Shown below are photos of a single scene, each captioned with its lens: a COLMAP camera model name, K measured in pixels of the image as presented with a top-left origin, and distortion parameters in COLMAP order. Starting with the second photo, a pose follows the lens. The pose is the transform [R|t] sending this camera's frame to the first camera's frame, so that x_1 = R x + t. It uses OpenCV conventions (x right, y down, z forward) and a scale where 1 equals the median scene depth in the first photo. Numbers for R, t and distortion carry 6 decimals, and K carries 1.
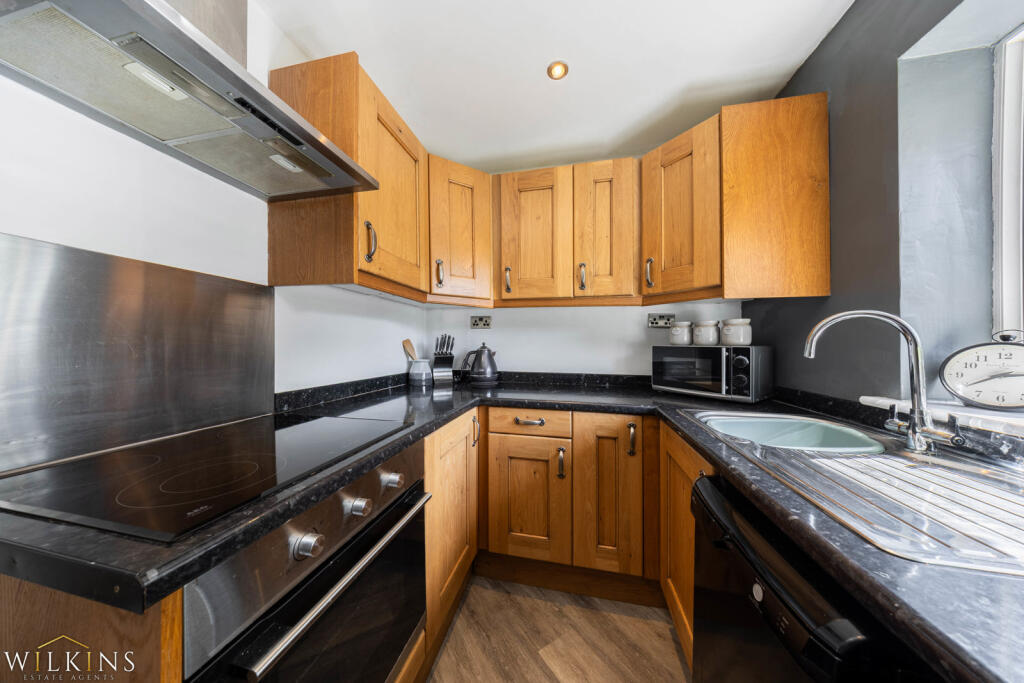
lens RADIAL K [[297.6, 0, 511.6], [0, 297.6, 337.1], [0, 0, 1]] dist [0.000517, 0.000008]
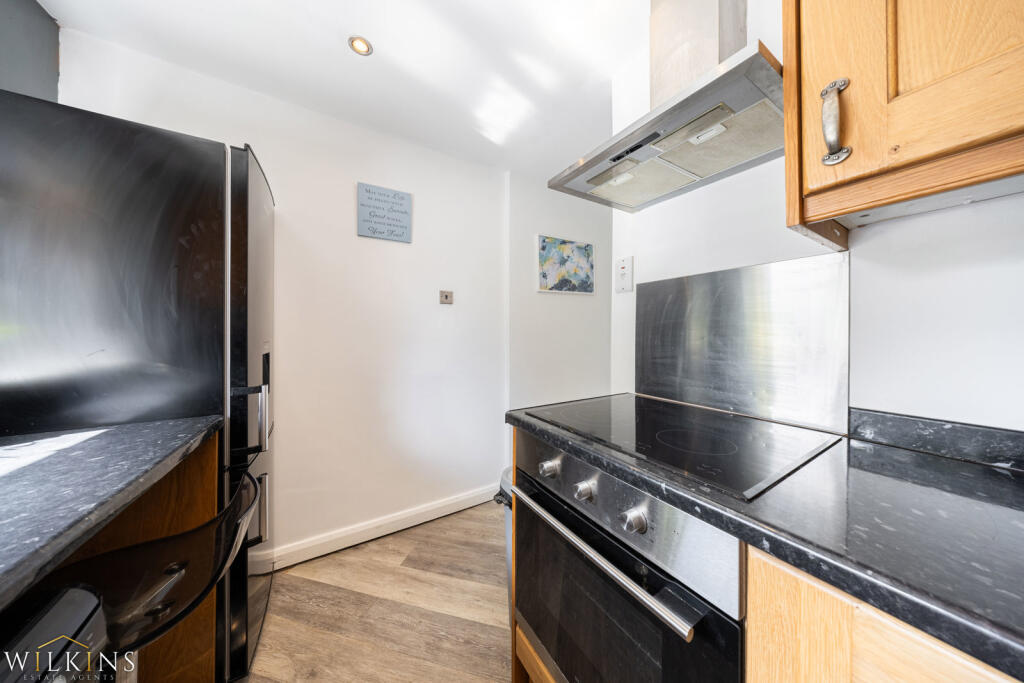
lens RADIAL K [[297.6, 0, 511.6], [0, 297.6, 337.1], [0, 0, 1]] dist [0.000517, 0.000008]
pose [[-0.726051, -0.001020, -0.687640, 0.338948], [0.005350, 0.999960, -0.007132, 0.040979], [0.687620, -0.008857, -0.726017, 1.405494]]
